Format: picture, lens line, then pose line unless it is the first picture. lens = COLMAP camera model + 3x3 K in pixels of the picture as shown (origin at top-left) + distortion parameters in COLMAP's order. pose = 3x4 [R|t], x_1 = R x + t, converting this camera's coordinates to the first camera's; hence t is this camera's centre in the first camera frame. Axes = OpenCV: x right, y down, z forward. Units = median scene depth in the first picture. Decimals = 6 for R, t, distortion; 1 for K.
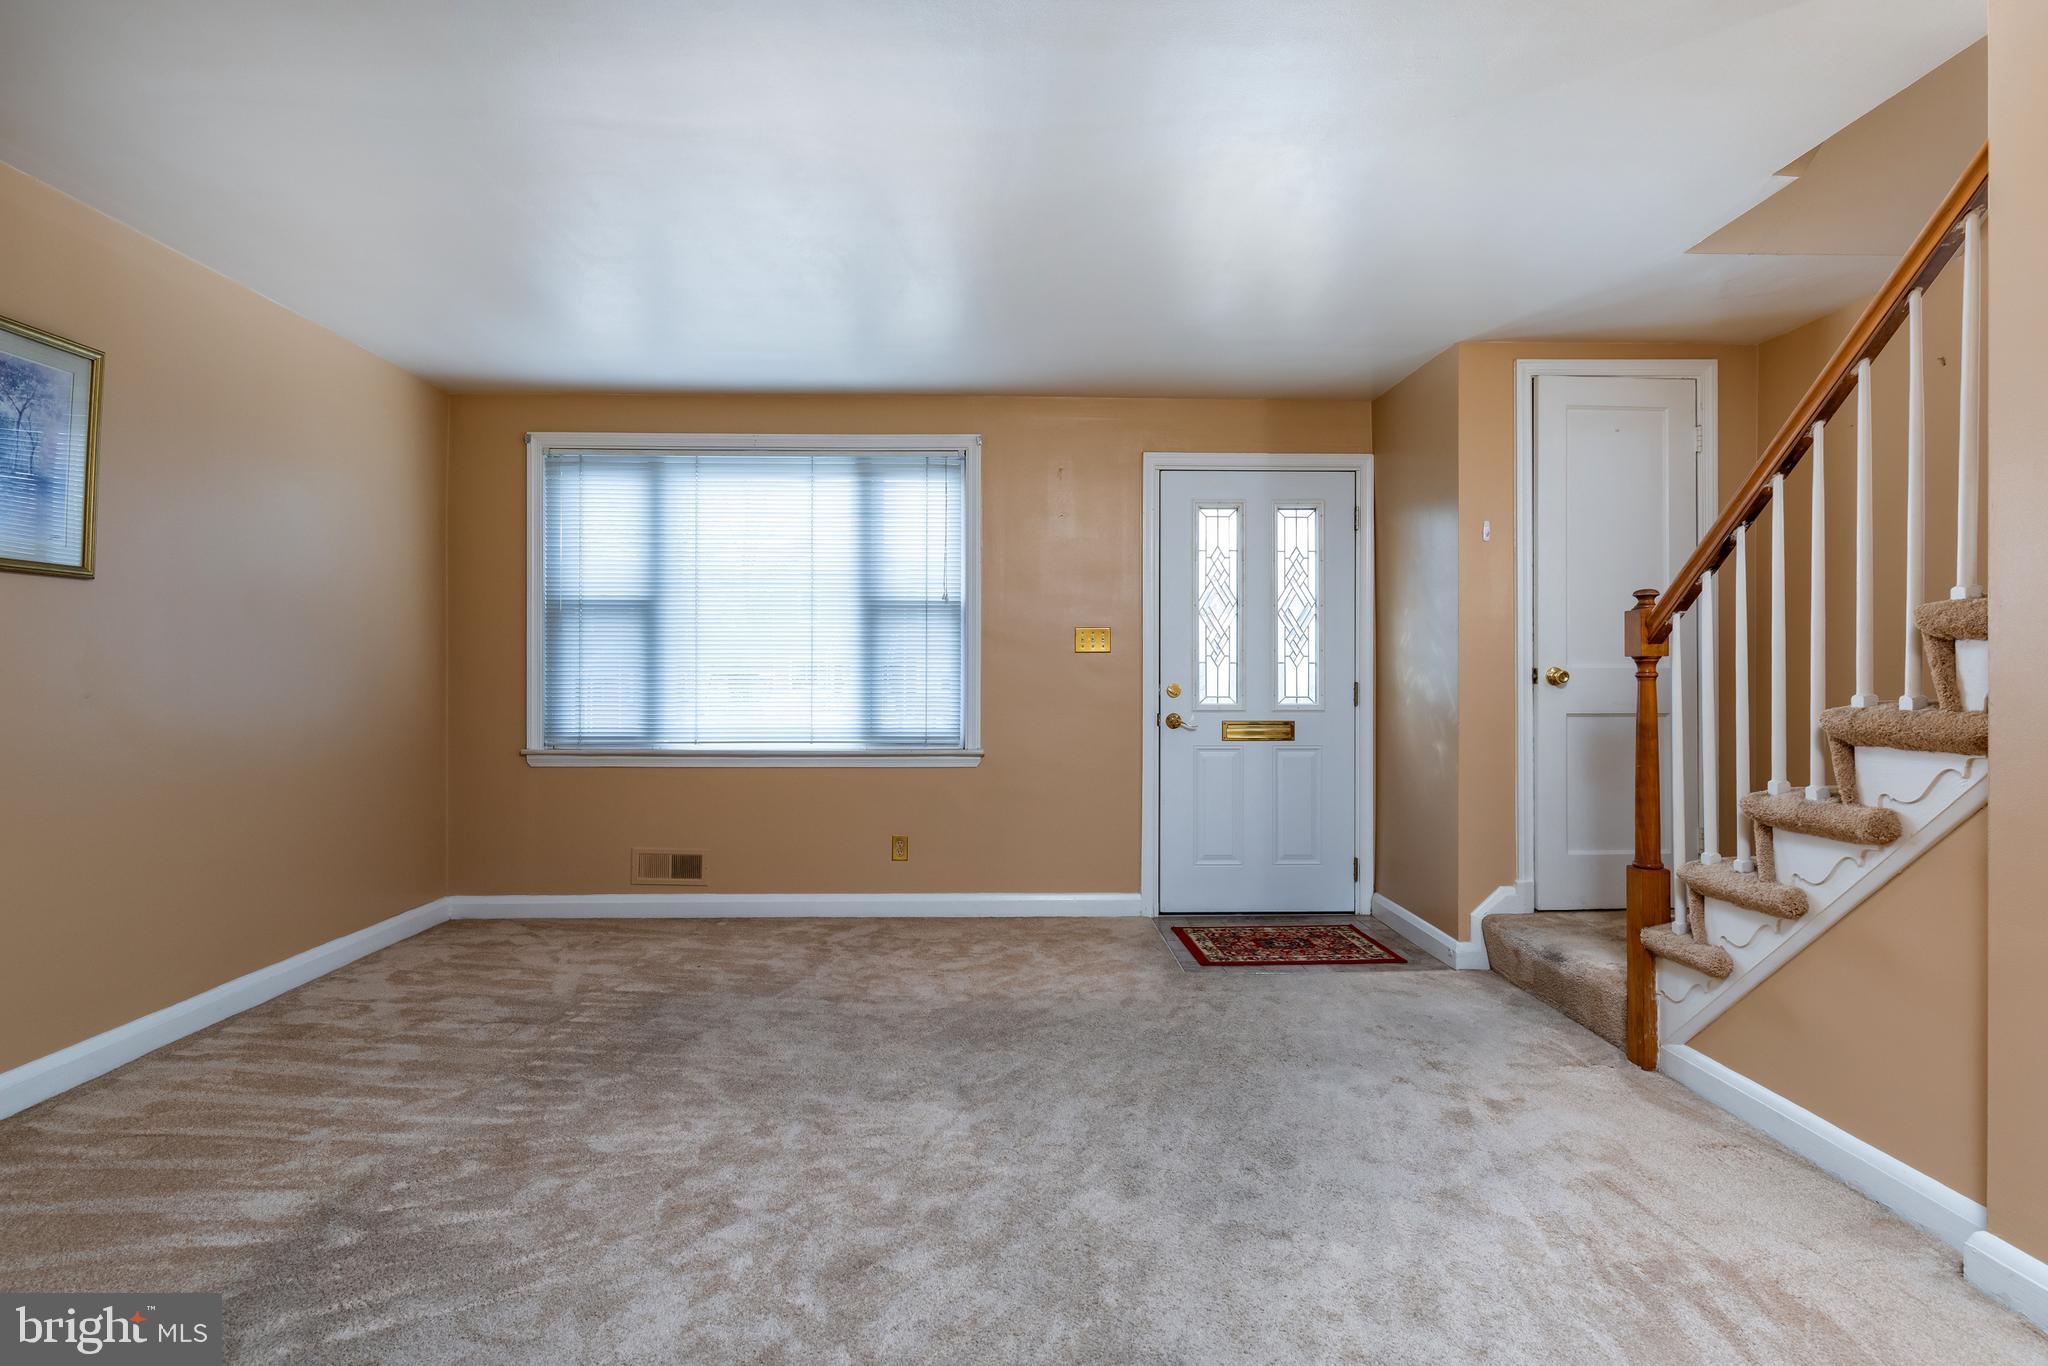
lens RADIAL K [[1043.7, 0, 1025.8], [0, 1043.7, 683.0], [0, 0, 1]] dist [-0.001487, -0.000130]
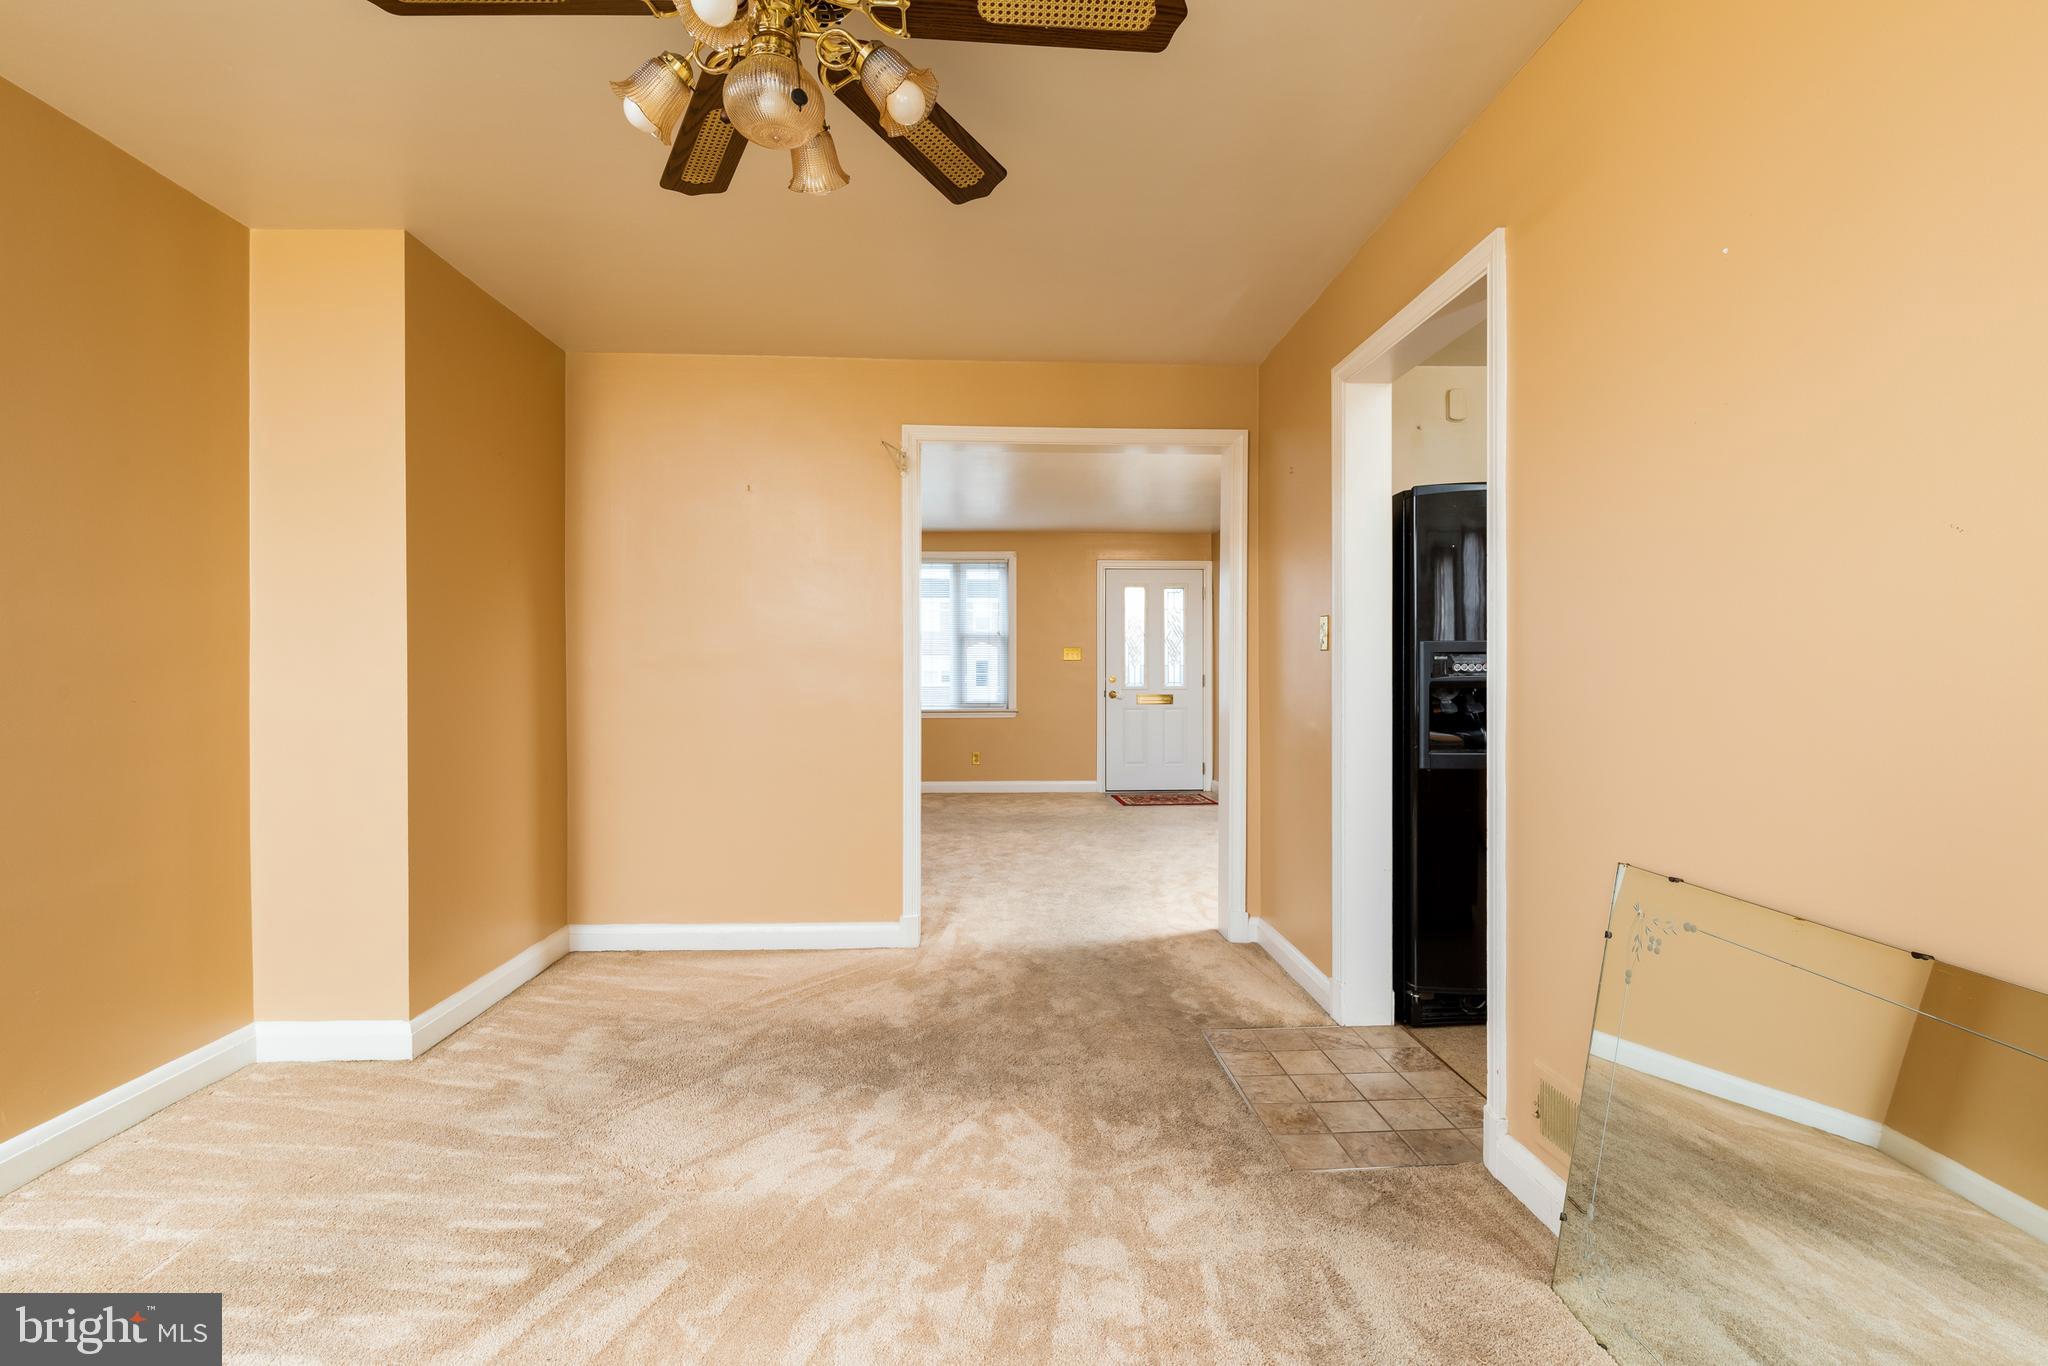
lens RADIAL K [[883.0, 0, 1021.4], [0, 883.0, 680.0], [0, 0, 1]] dist [-0.000016, -0.000010]
pose [[0.999826, -0.002423, 0.018475, -0.063942], [0.002349, 0.999989, 0.004021, 0.001418], [-0.018485, -0.003977, 0.999821, -0.685542]]
